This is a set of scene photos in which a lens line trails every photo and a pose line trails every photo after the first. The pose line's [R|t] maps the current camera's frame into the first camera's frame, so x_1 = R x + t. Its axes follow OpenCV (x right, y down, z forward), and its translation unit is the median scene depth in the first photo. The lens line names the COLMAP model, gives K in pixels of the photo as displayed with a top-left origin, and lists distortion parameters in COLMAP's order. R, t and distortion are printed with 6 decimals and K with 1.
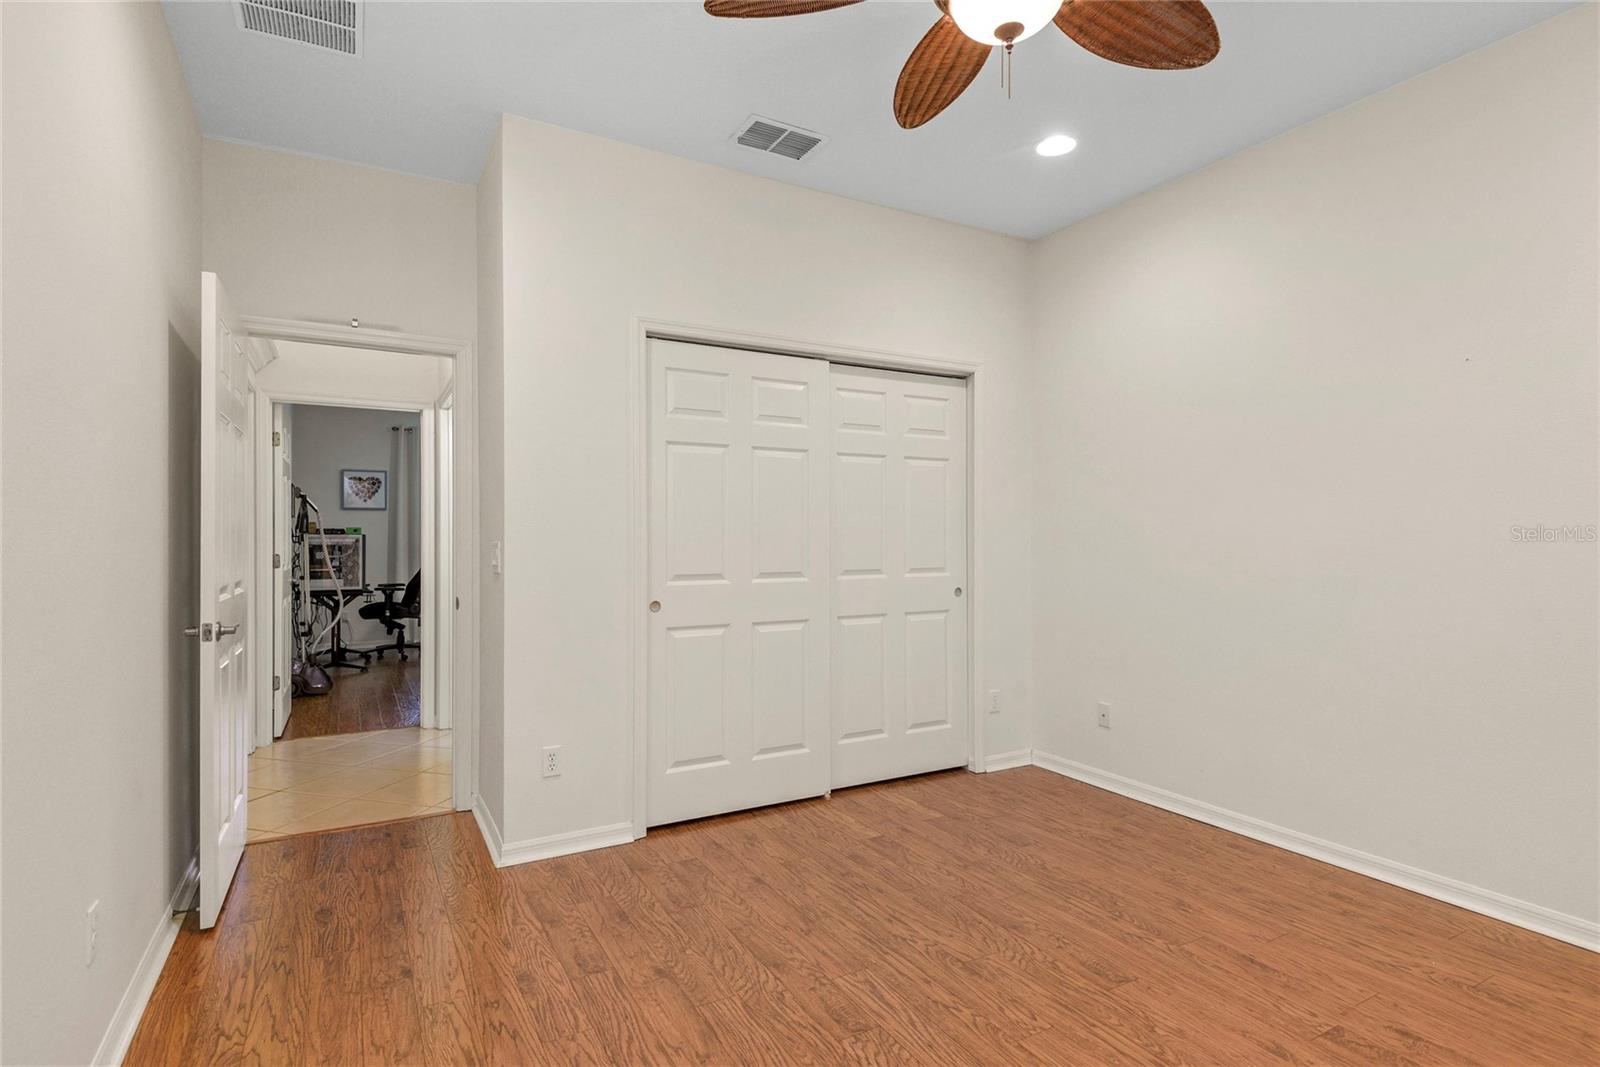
lens RADIAL K [[825.1, 0, 799.3], [0, 825.1, 537.1], [0, 0, 1]] dist [0.030400, -0.019886]
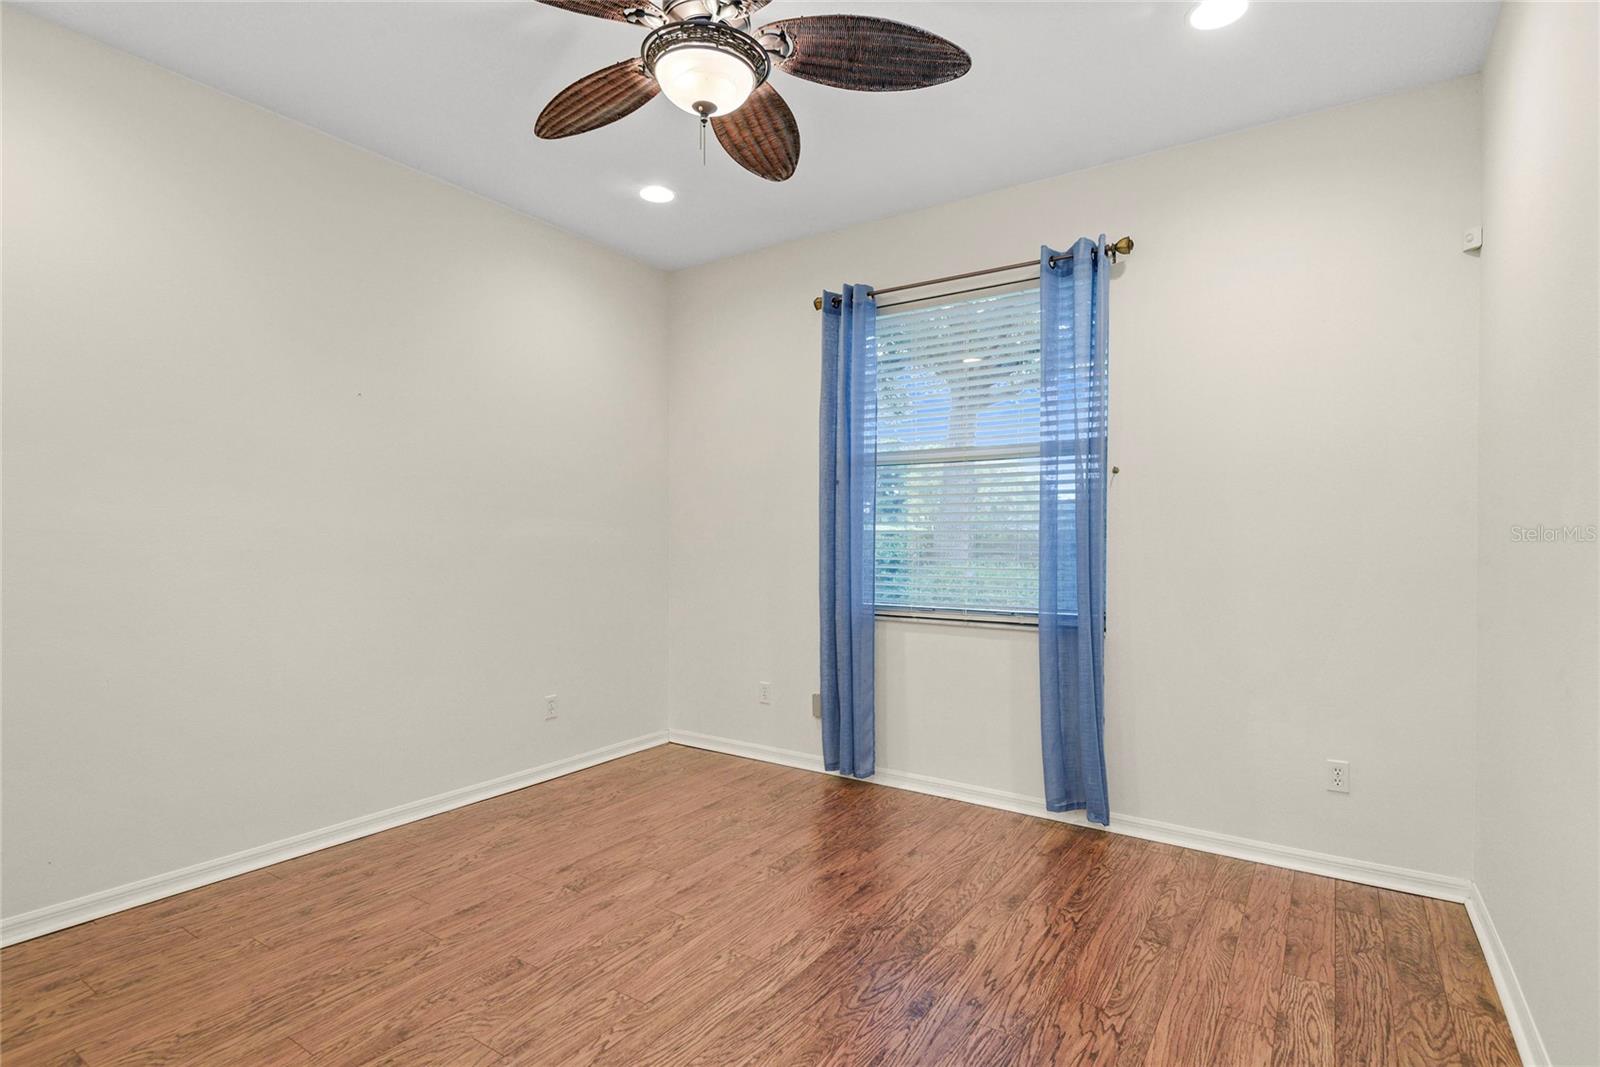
lens RADIAL K [[825.1, 0, 799.3], [0, 825.1, 537.1], [0, 0, 1]] dist [0.030400, -0.019886]
pose [[-0.474659, 0.000549, 0.880170, -0.617535], [-0.003652, 0.999990, -0.002593, 0.001126], [-0.880162, -0.004445, -0.474652, 1.053572]]
